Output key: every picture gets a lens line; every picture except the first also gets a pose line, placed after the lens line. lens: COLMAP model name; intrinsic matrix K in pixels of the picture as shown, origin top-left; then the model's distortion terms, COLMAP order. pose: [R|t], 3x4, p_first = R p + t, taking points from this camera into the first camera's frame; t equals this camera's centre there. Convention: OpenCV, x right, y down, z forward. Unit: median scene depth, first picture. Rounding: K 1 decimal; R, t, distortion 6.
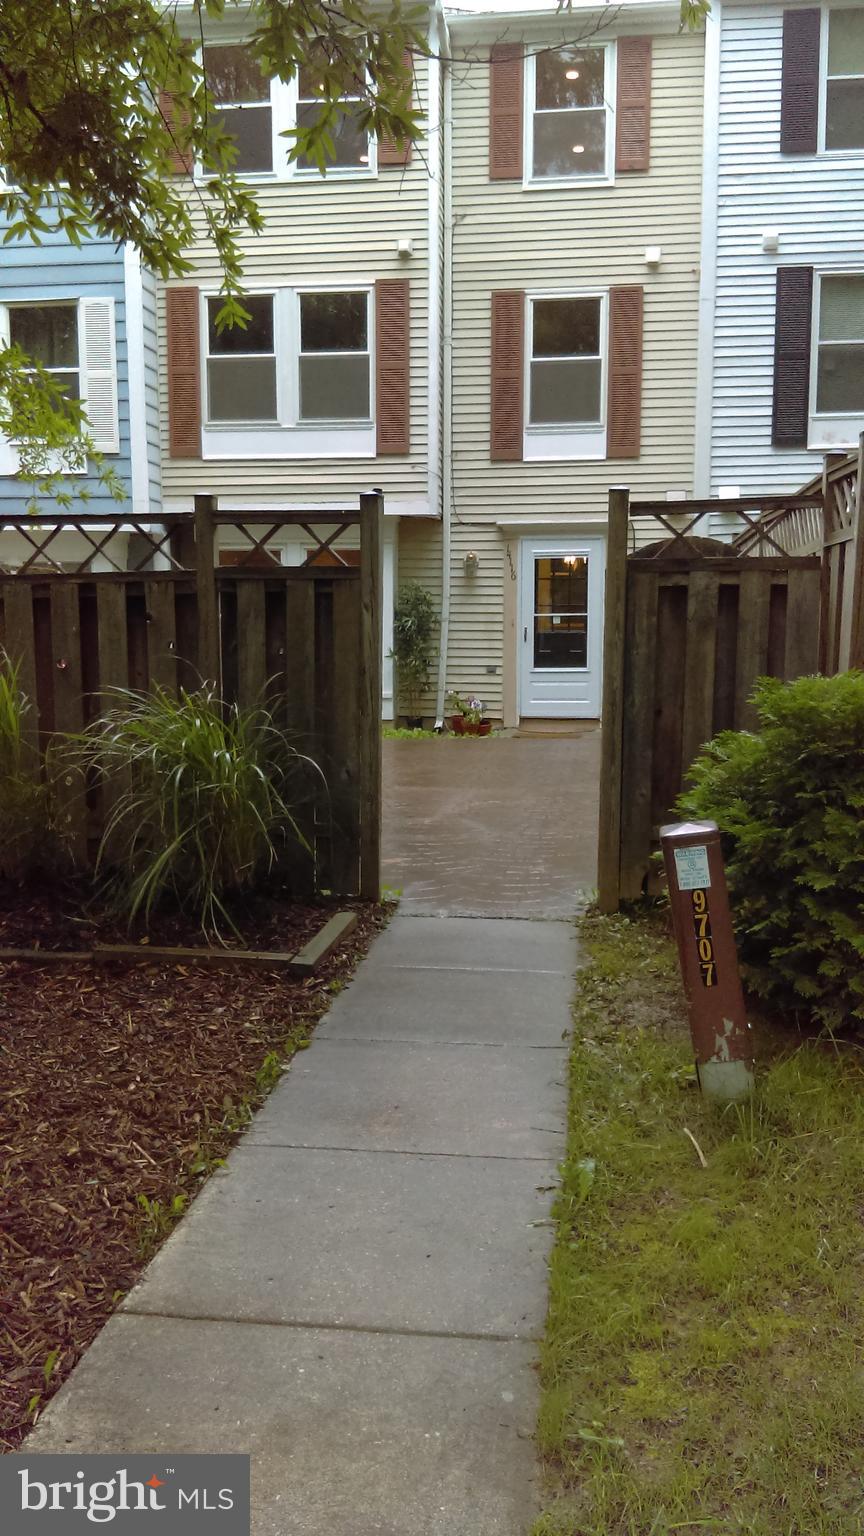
lens RADIAL K [[1324.1, 0, 437.6], [0, 1324.1, 764.6], [0, 0, 1]] dist [0.058747, -0.090918]
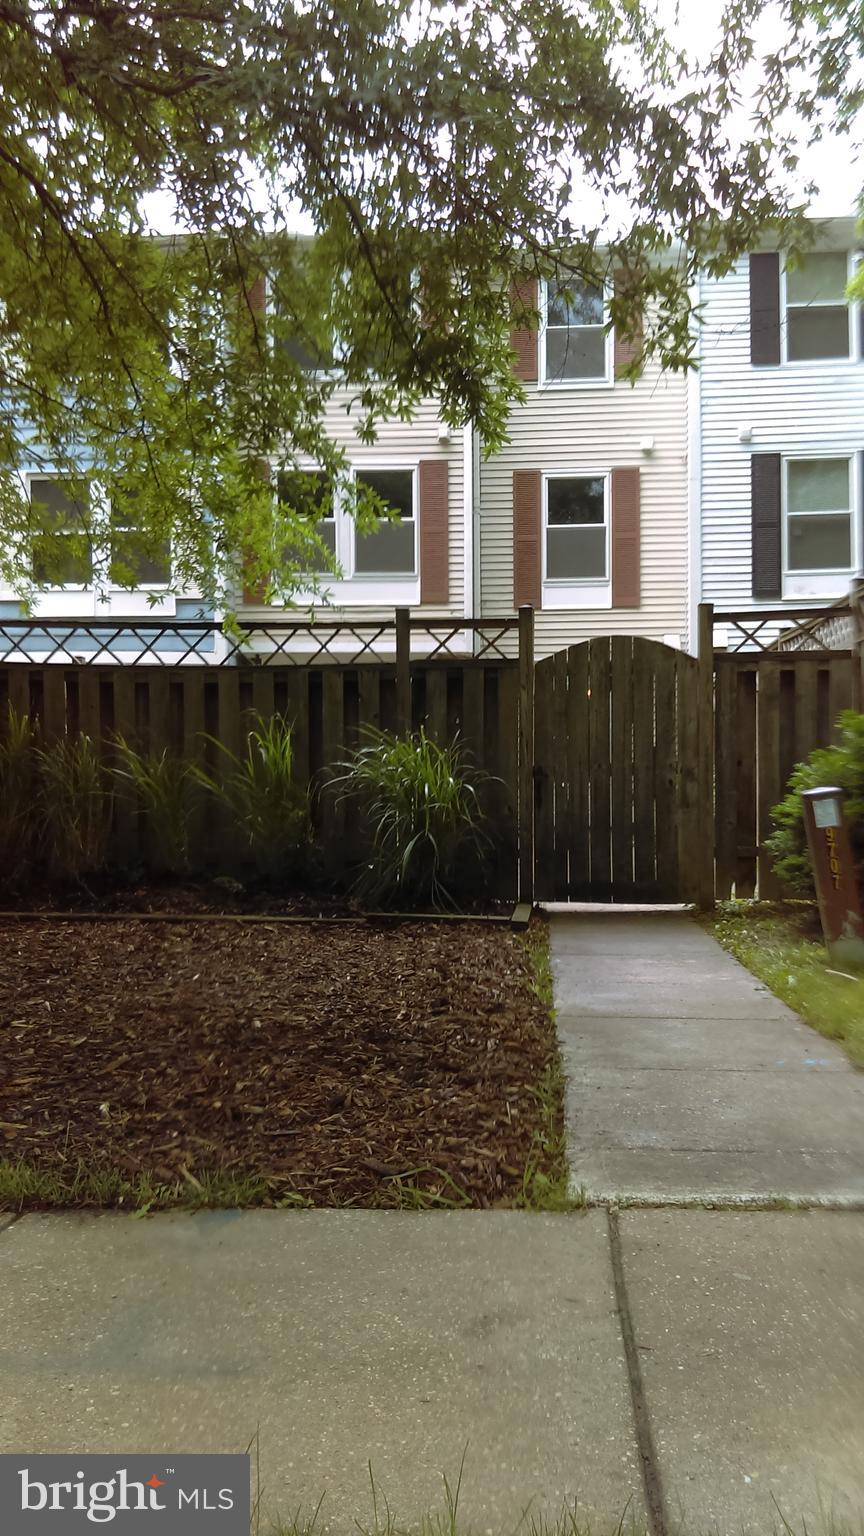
lens RADIAL K [[1324.1, 0, 426.2], [0, 1324.1, 778.0], [0, 0, 1]] dist [0.058747, -0.090918]
pose [[0.998908, -0.001505, 0.046703, -0.097834], [0.006966, 0.993108, -0.116992, 0.059700], [-0.046205, 0.117190, 0.992034, -0.152519]]
